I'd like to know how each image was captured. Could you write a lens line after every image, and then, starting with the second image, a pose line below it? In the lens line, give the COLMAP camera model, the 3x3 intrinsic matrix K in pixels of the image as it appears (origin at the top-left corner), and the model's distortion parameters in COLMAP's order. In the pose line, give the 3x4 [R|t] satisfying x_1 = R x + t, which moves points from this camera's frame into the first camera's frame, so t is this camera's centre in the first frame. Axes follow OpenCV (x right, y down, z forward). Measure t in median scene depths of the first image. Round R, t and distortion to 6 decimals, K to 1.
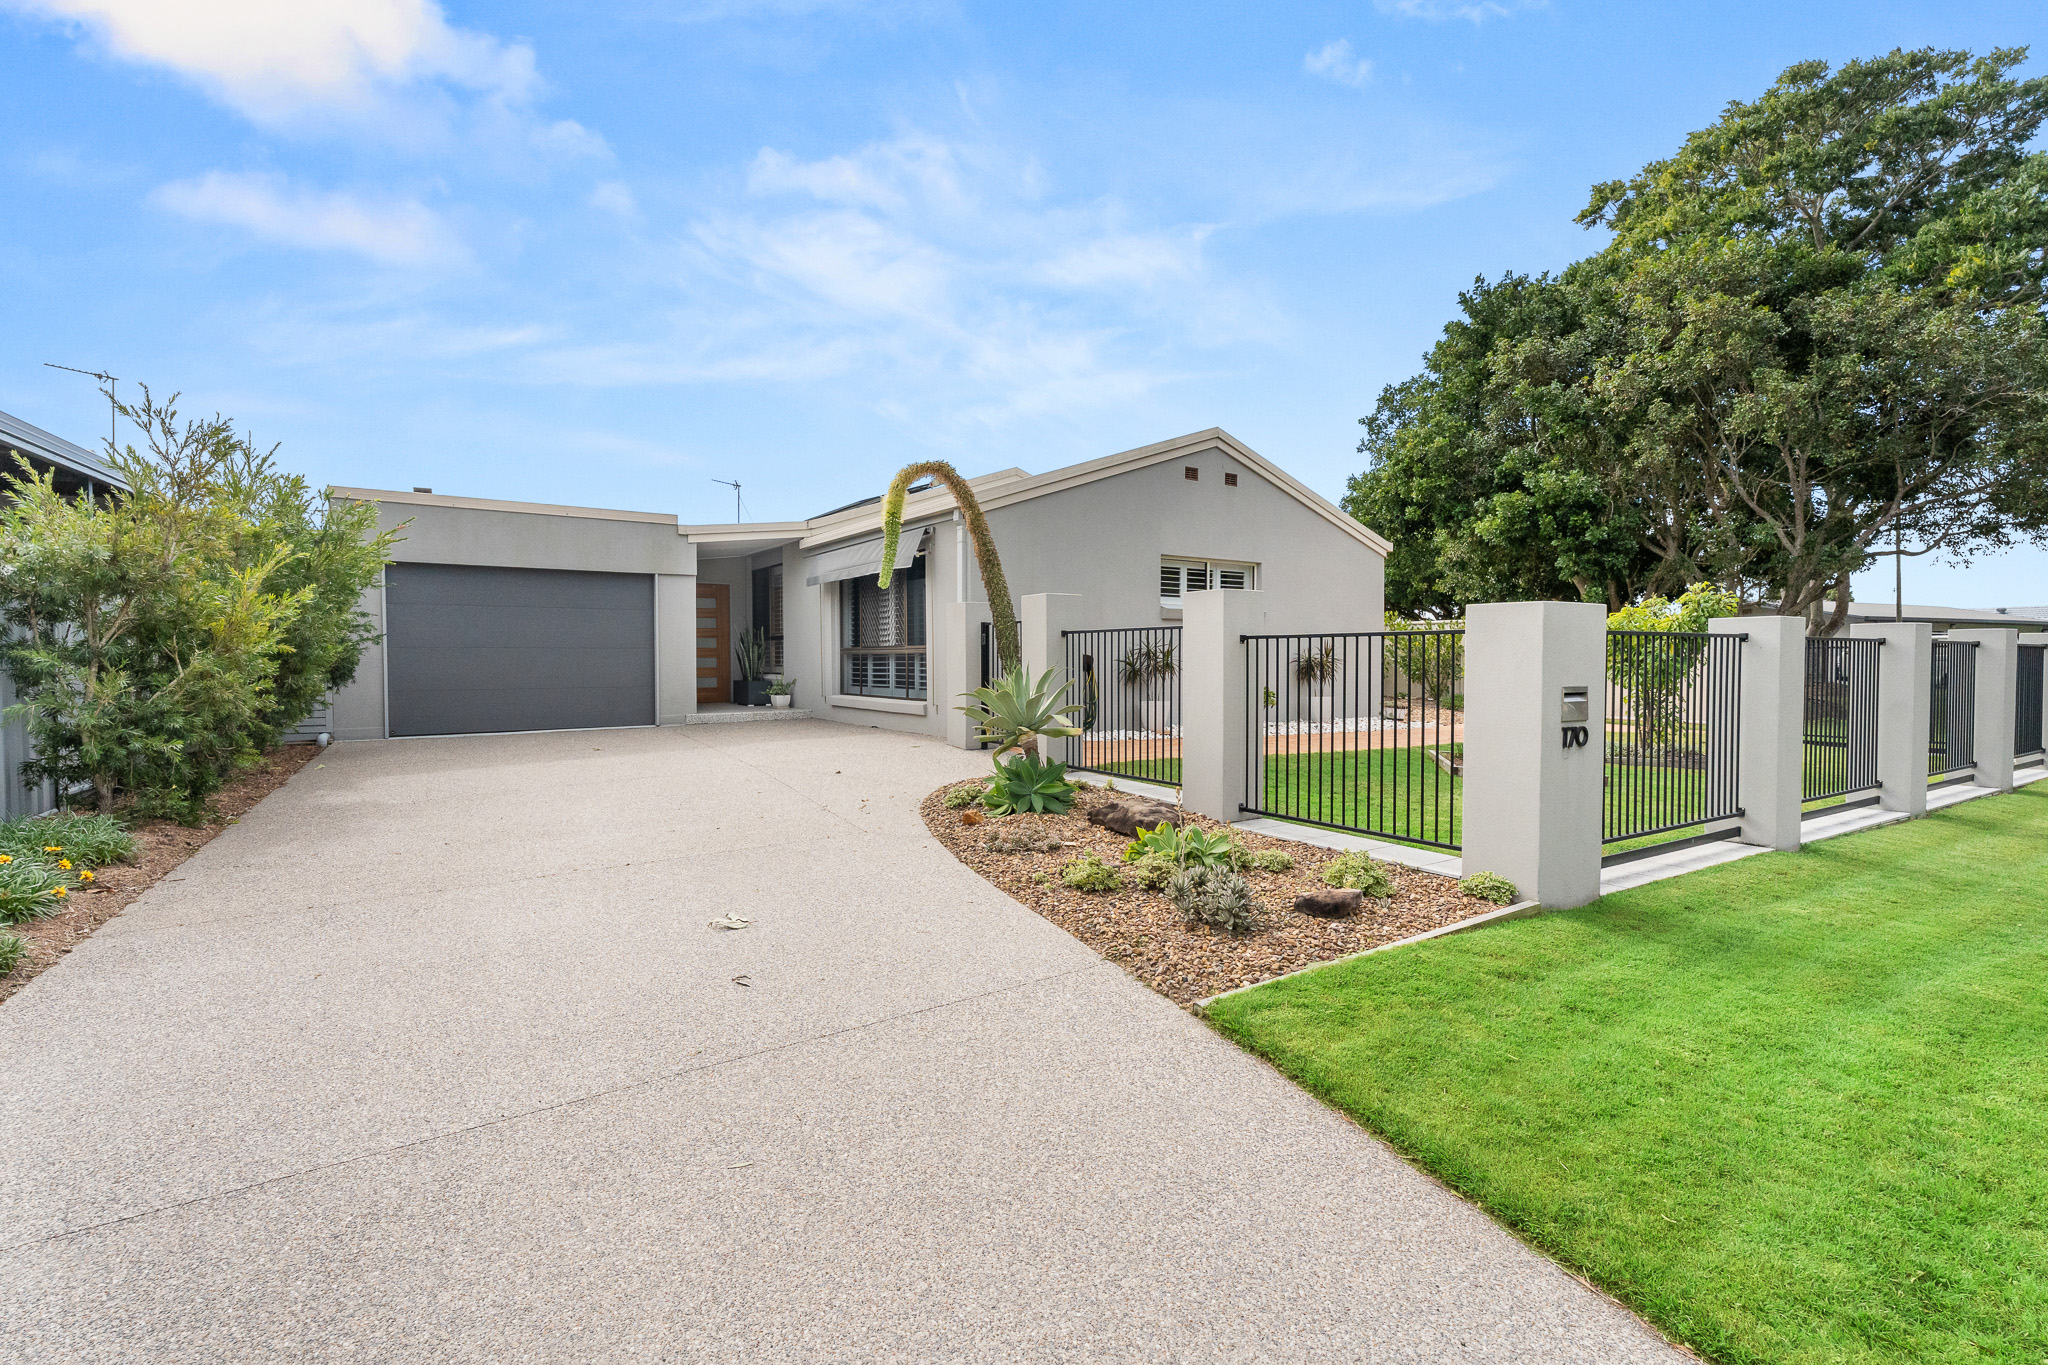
lens RADIAL K [[912.7, 0, 1020.6], [0, 912.7, 690.2], [0, 0, 1]] dist [0.005979, 0.000081]
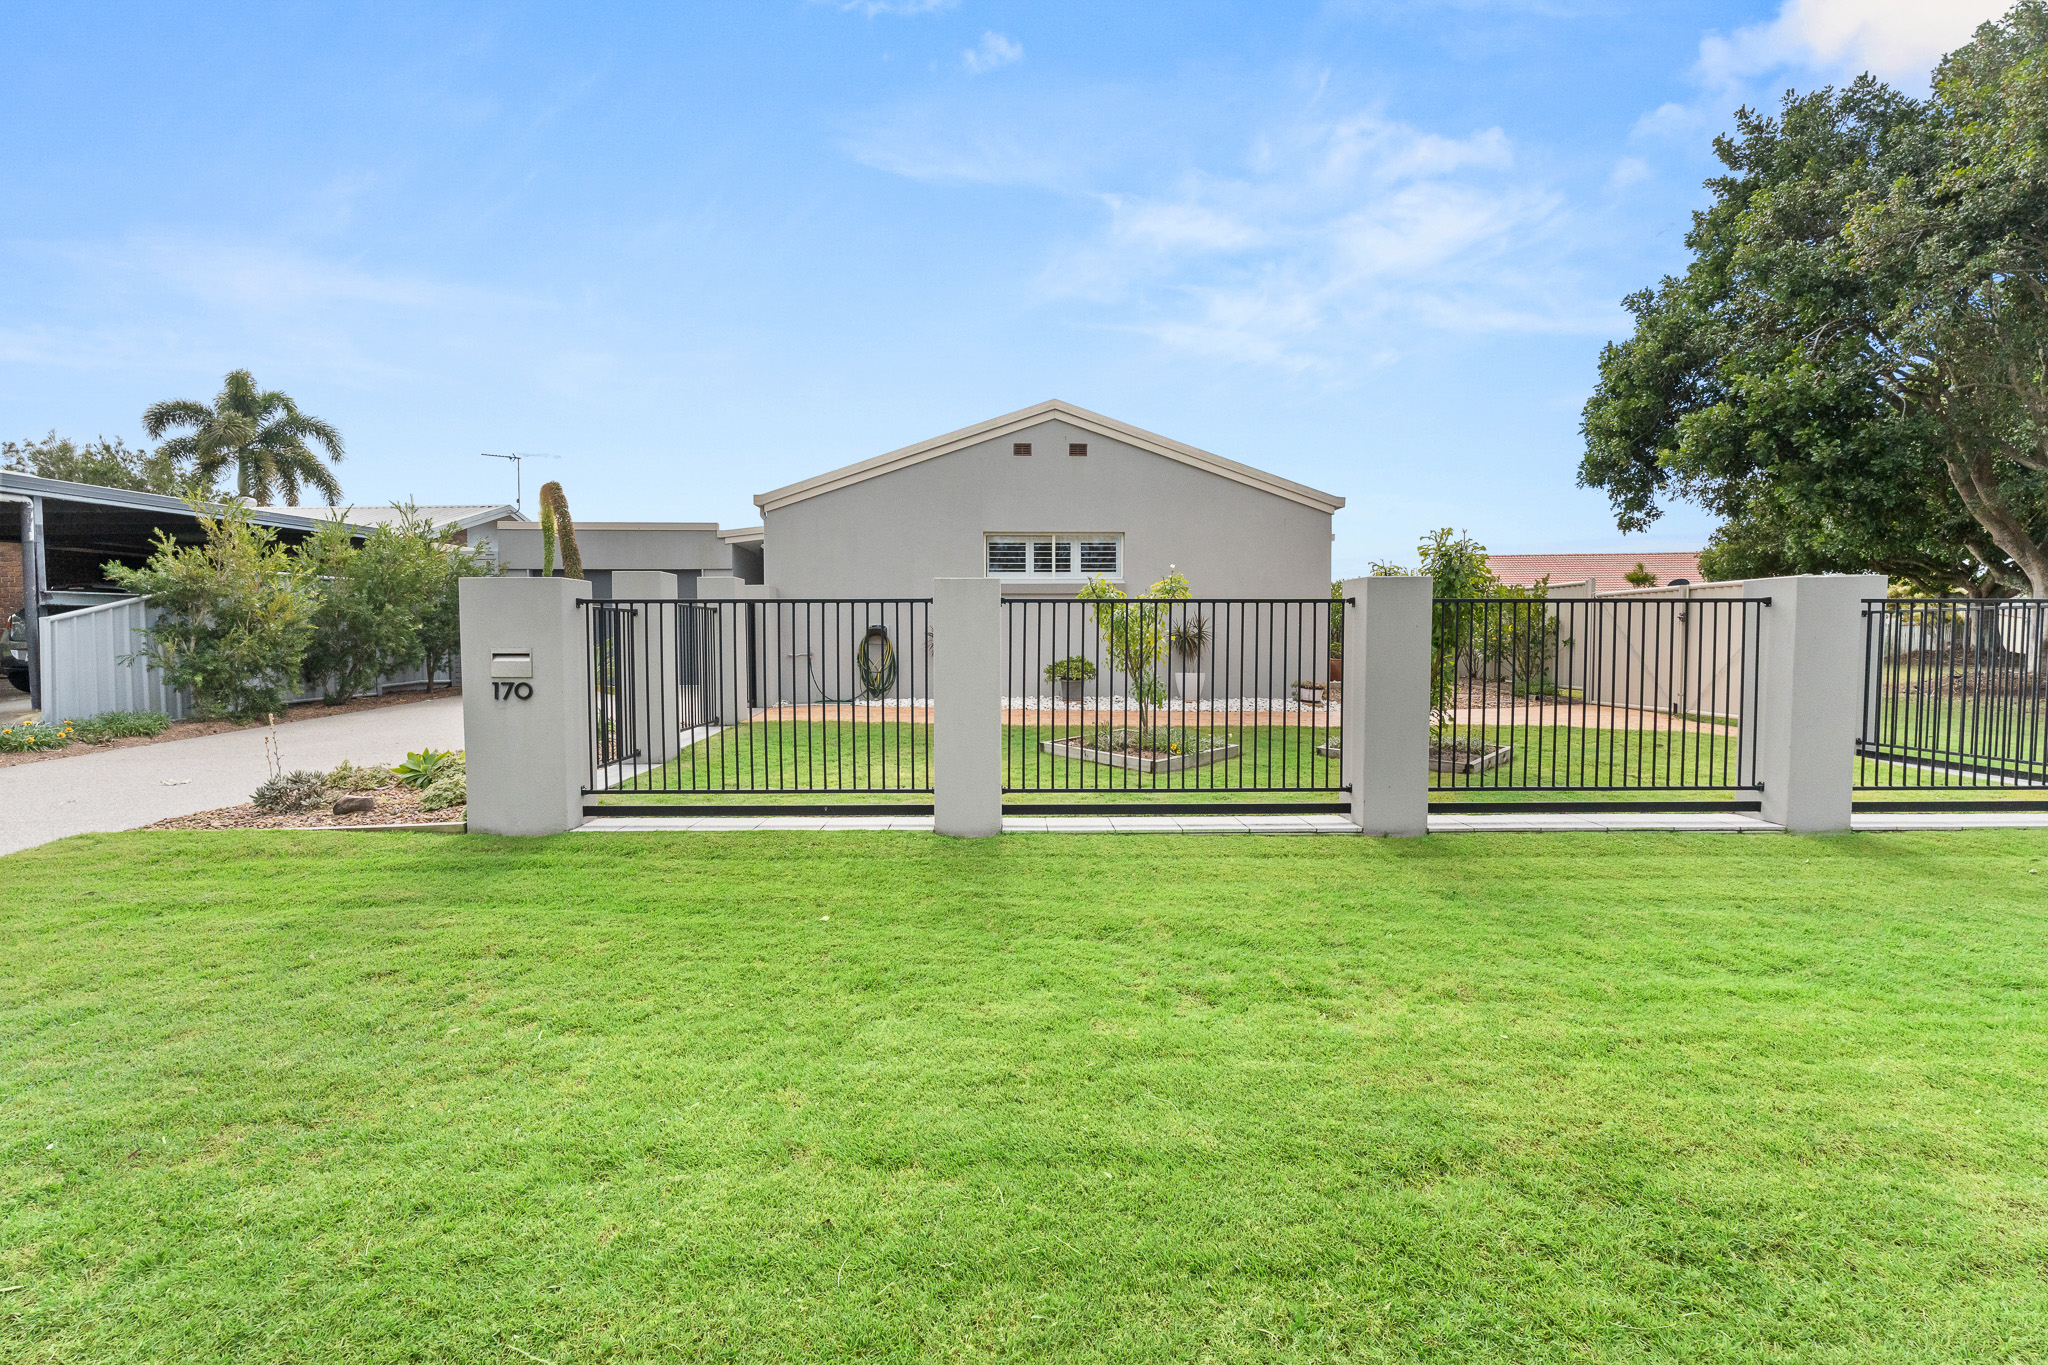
lens RADIAL K [[912.7, 0, 1032.6], [0, 912.7, 680.4], [0, 0, 1]] dist [0.005979, 0.000081]
pose [[0.857474, 0.024008, -0.513968, 0.703200], [-0.016117, 0.999674, 0.019808, 0.000650], [0.514276, -0.008701, 0.857581, 0.122853]]
